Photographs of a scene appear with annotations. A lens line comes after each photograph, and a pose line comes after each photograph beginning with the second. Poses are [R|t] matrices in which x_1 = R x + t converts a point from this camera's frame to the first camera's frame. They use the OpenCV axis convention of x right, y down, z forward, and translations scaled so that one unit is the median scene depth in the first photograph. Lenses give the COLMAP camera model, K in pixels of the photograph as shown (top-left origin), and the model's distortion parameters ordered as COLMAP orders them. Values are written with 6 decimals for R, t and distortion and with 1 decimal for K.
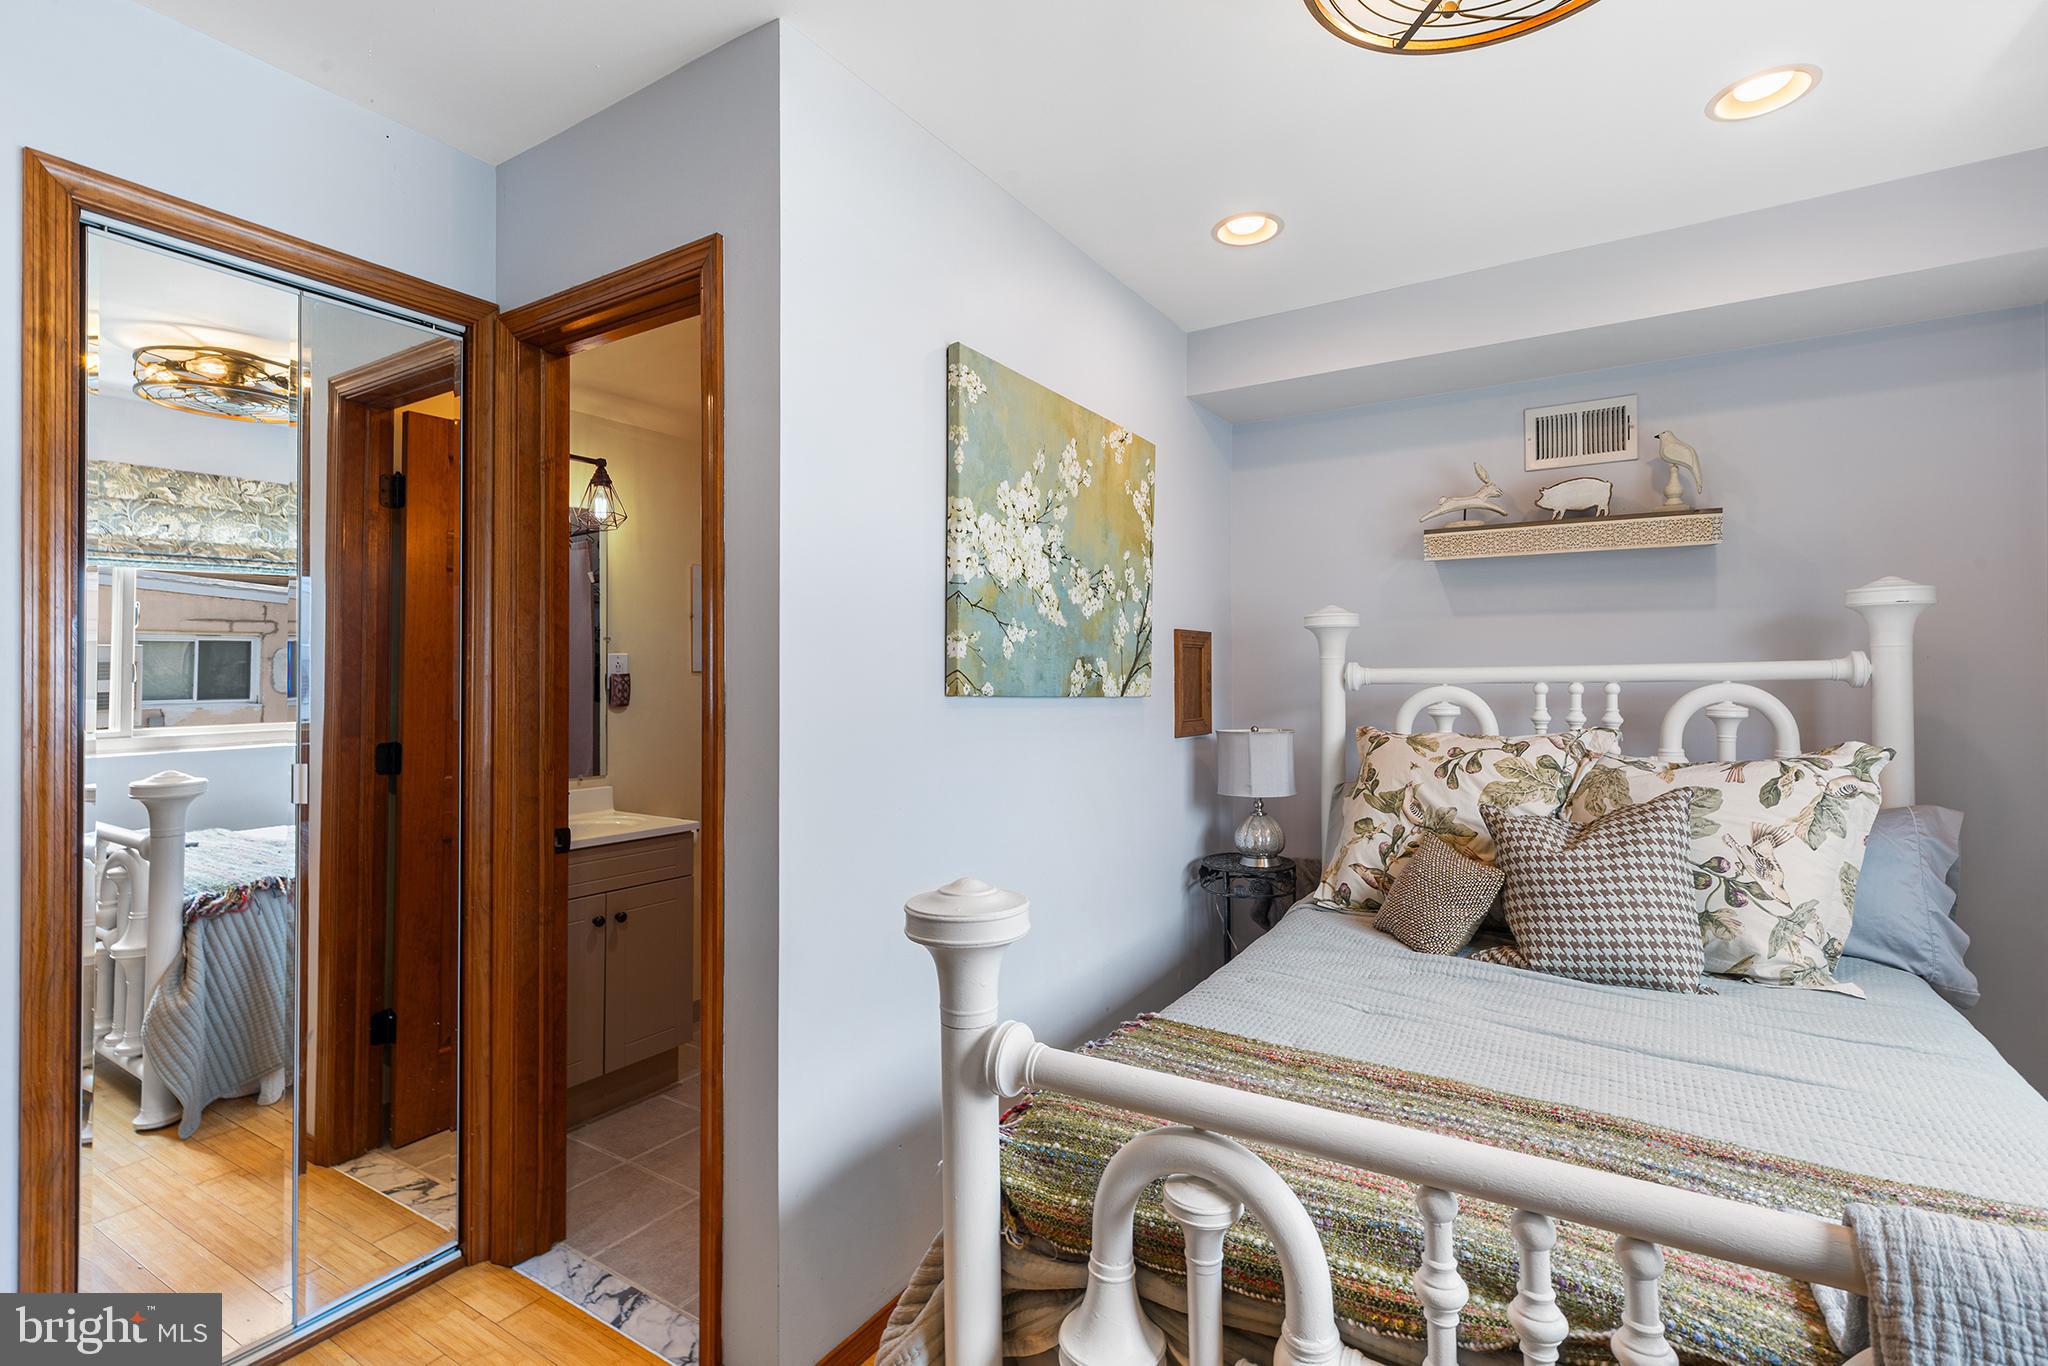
lens RADIAL K [[932.4, 0, 1022.6], [0, 932.4, 670.5], [0, 0, 1]] dist [0.001367, -0.000013]
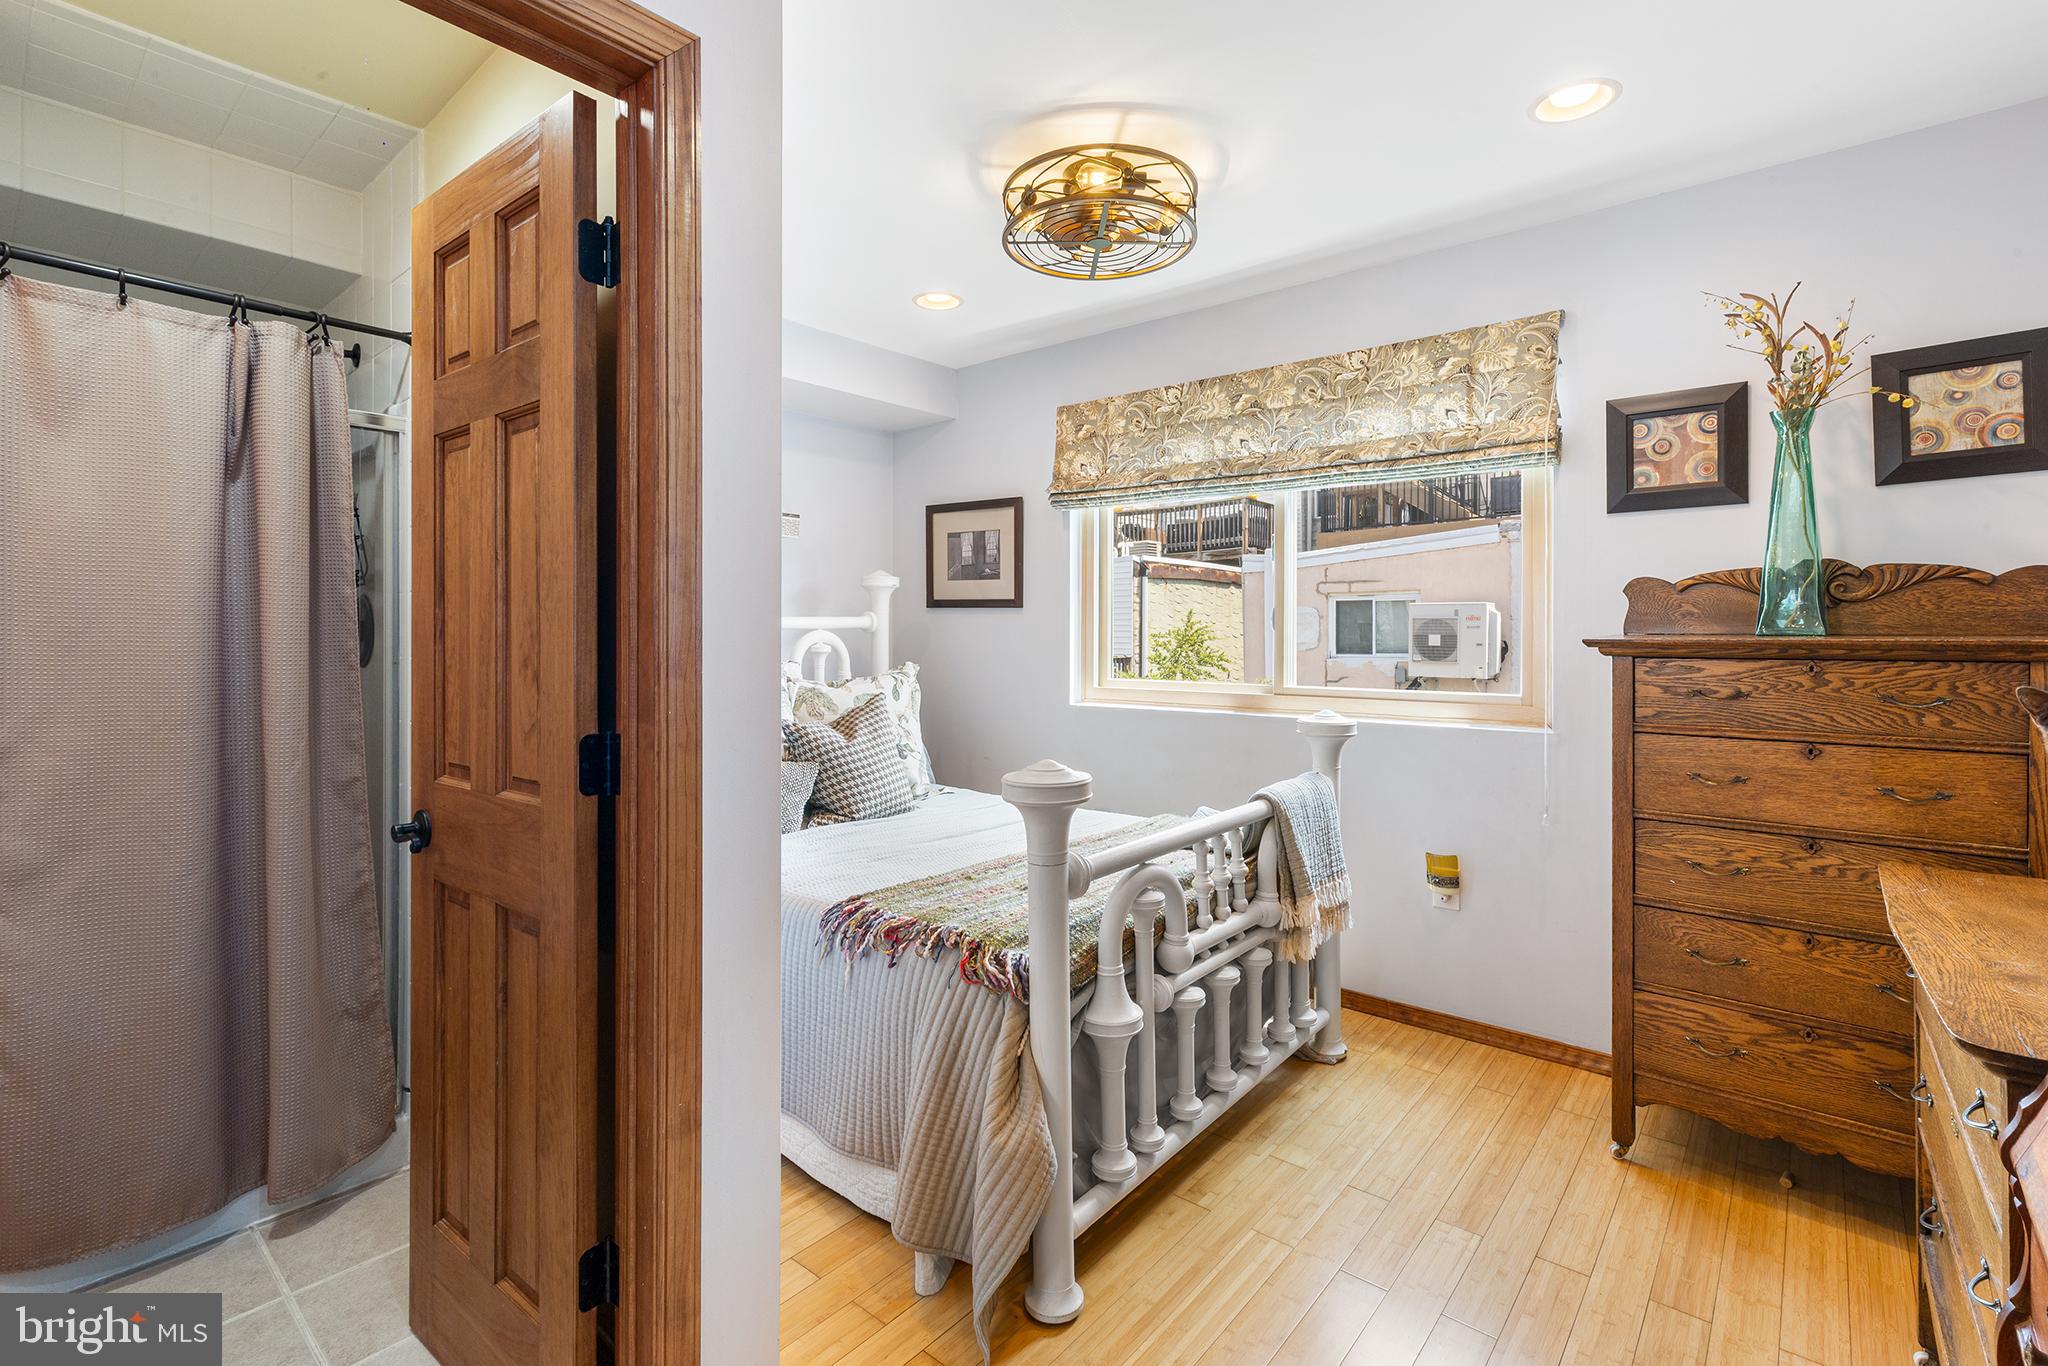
lens RADIAL K [[954.5, 0, 1030.2], [0, 954.5, 628.4], [0, 0, 1]] dist [-0.000739, 0.000081]
pose [[0.133049, 0.008859, 0.991070, -0.781848], [-0.007559, 0.999940, -0.007923, 0.020597], [-0.991081, -0.006437, 0.133108, 0.444146]]
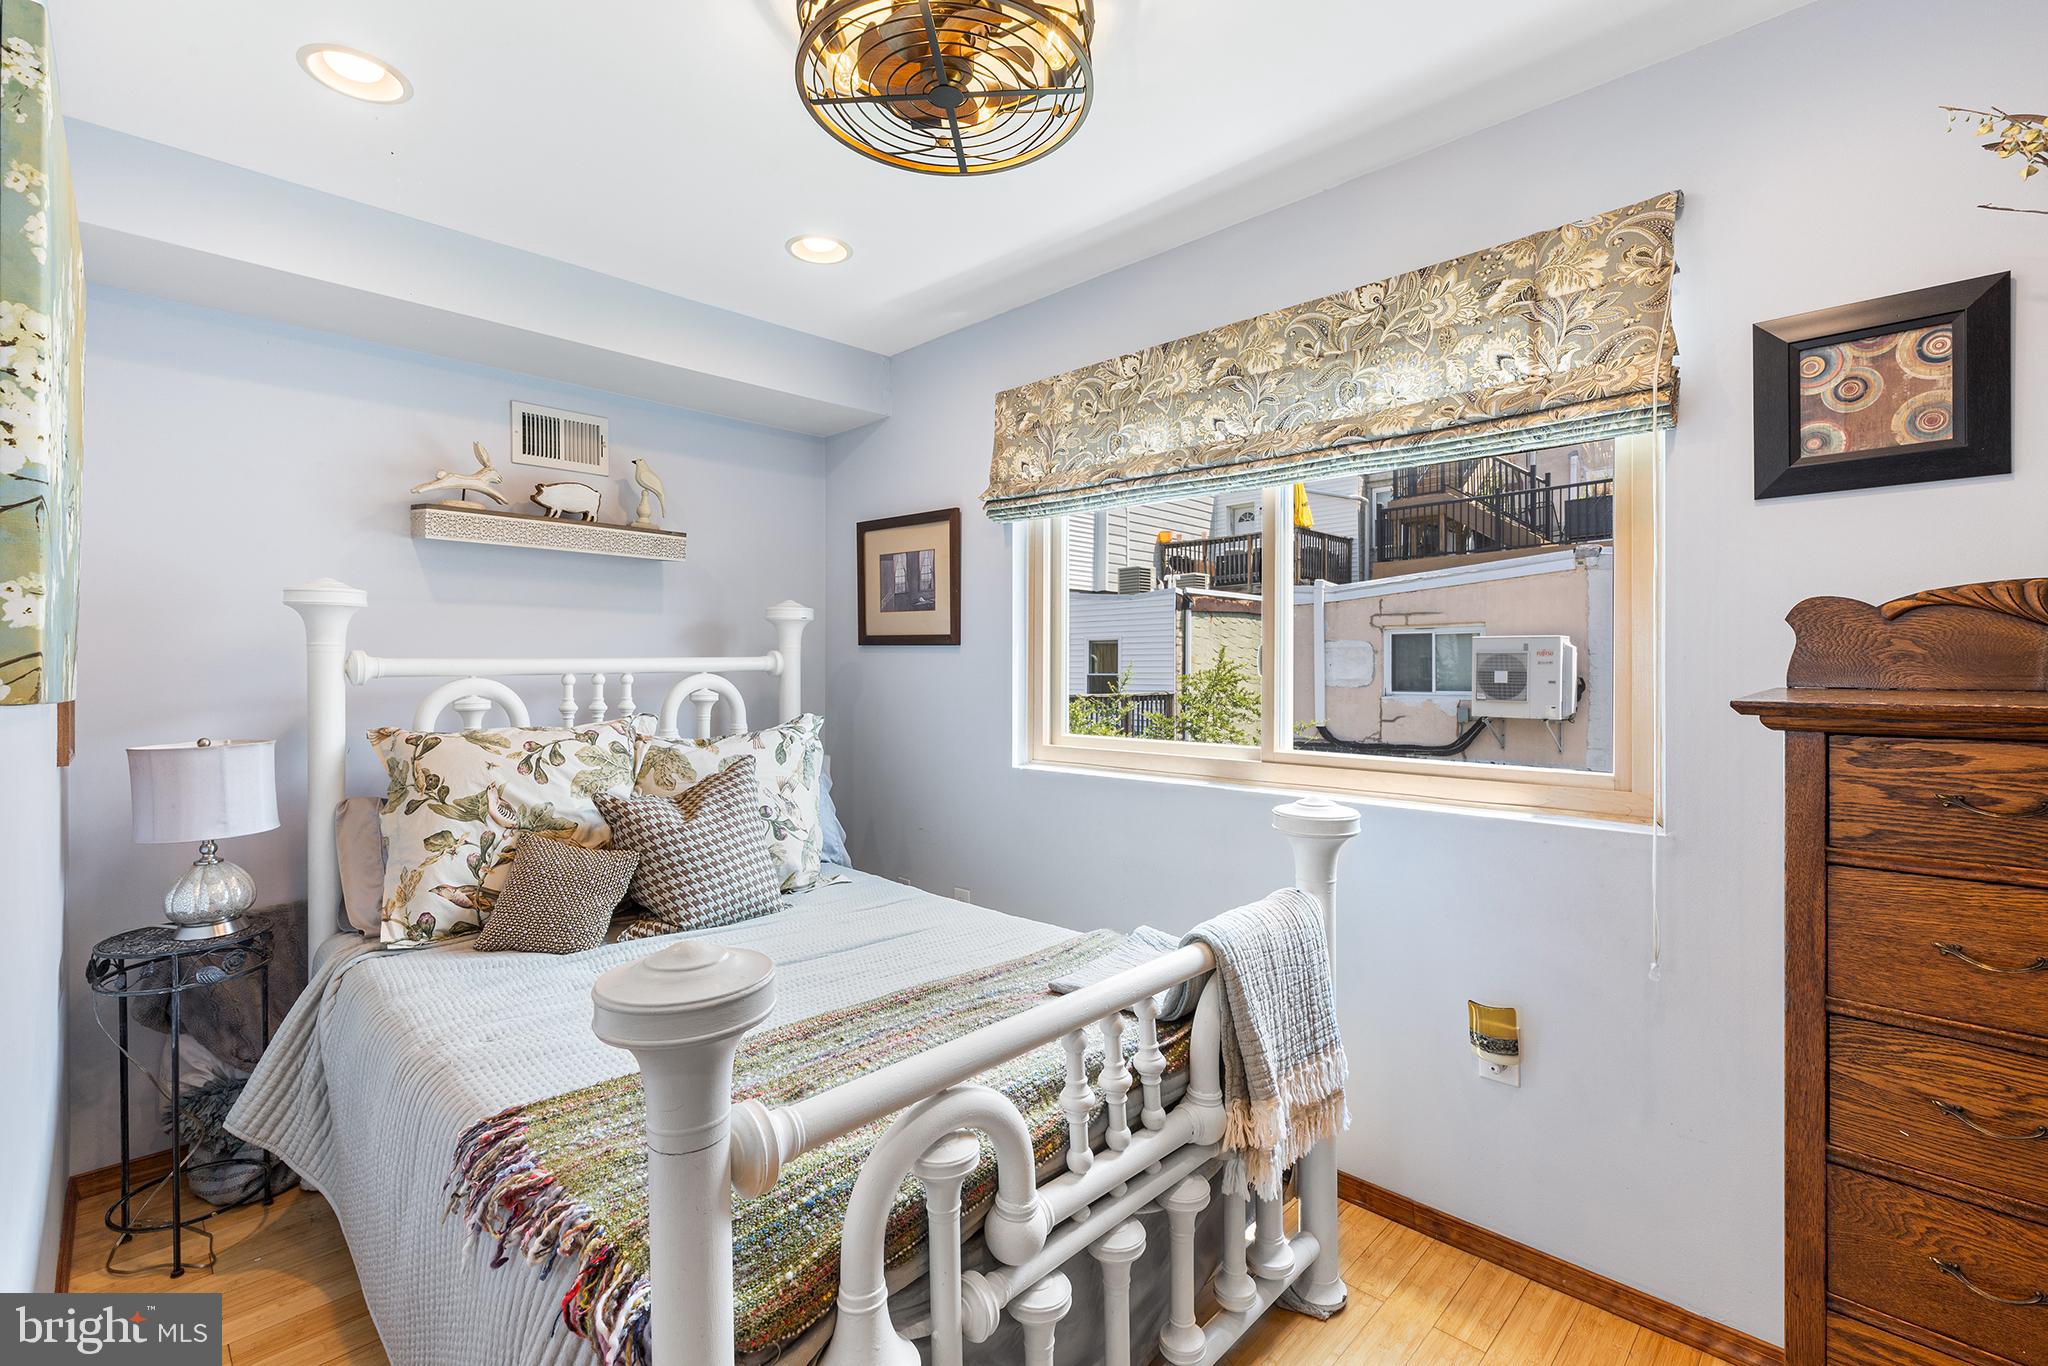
lens RADIAL K [[922.6, 0, 1022.7], [0, 922.6, 661.5], [0, 0, 1]] dist [0.000332, -0.000384]
pose [[0.213557, 0.009097, 0.976888, -0.378625], [-0.007153, 0.999944, -0.007748, 0.003660], [-0.976904, -0.005333, 0.213610, 0.313285]]
